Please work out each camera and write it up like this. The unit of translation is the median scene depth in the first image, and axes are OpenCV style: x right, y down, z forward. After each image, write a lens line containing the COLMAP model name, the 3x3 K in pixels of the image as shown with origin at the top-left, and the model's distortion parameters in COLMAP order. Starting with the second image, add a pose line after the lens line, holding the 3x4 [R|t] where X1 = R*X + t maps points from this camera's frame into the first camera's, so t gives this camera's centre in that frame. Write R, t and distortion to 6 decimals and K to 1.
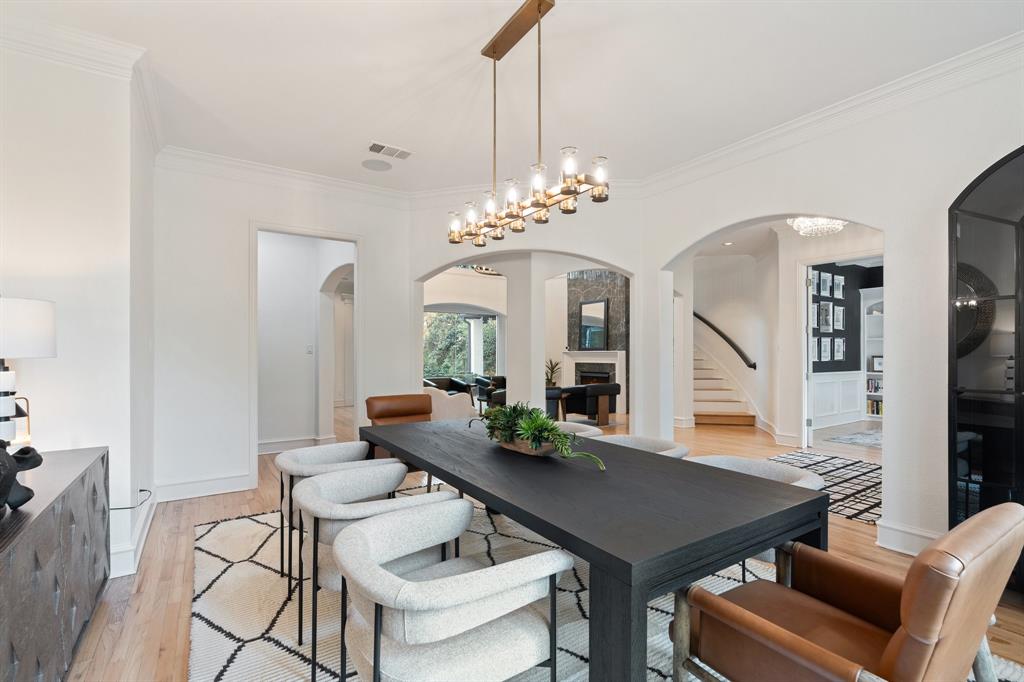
lens RADIAL K [[474.1, 0, 512.8], [0, 474.1, 344.8], [0, 0, 1]] dist [0.000542, -0.000068]
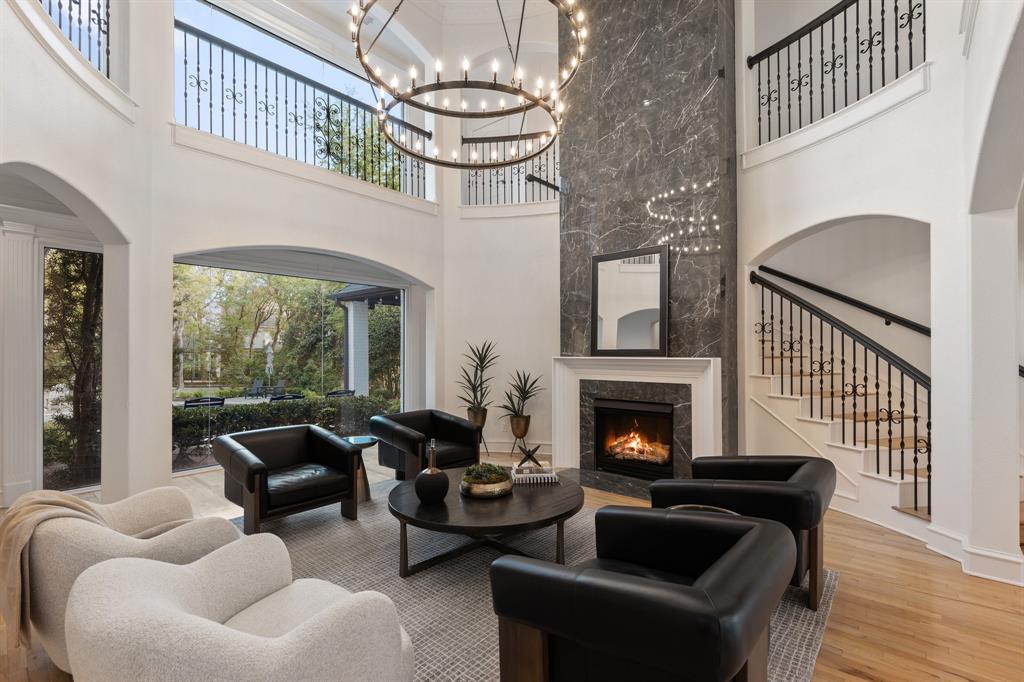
lens RADIAL K [[474.1, 0, 509.1], [0, 474.1, 346.1], [0, 0, 1]] dist [0.000542, -0.000068]
pose [[0.968299, -0.002358, 0.249782, -0.063192], [-0.000706, 0.999926, 0.012176, -0.003508], [-0.249792, -0.011967, 0.968225, 0.529295]]
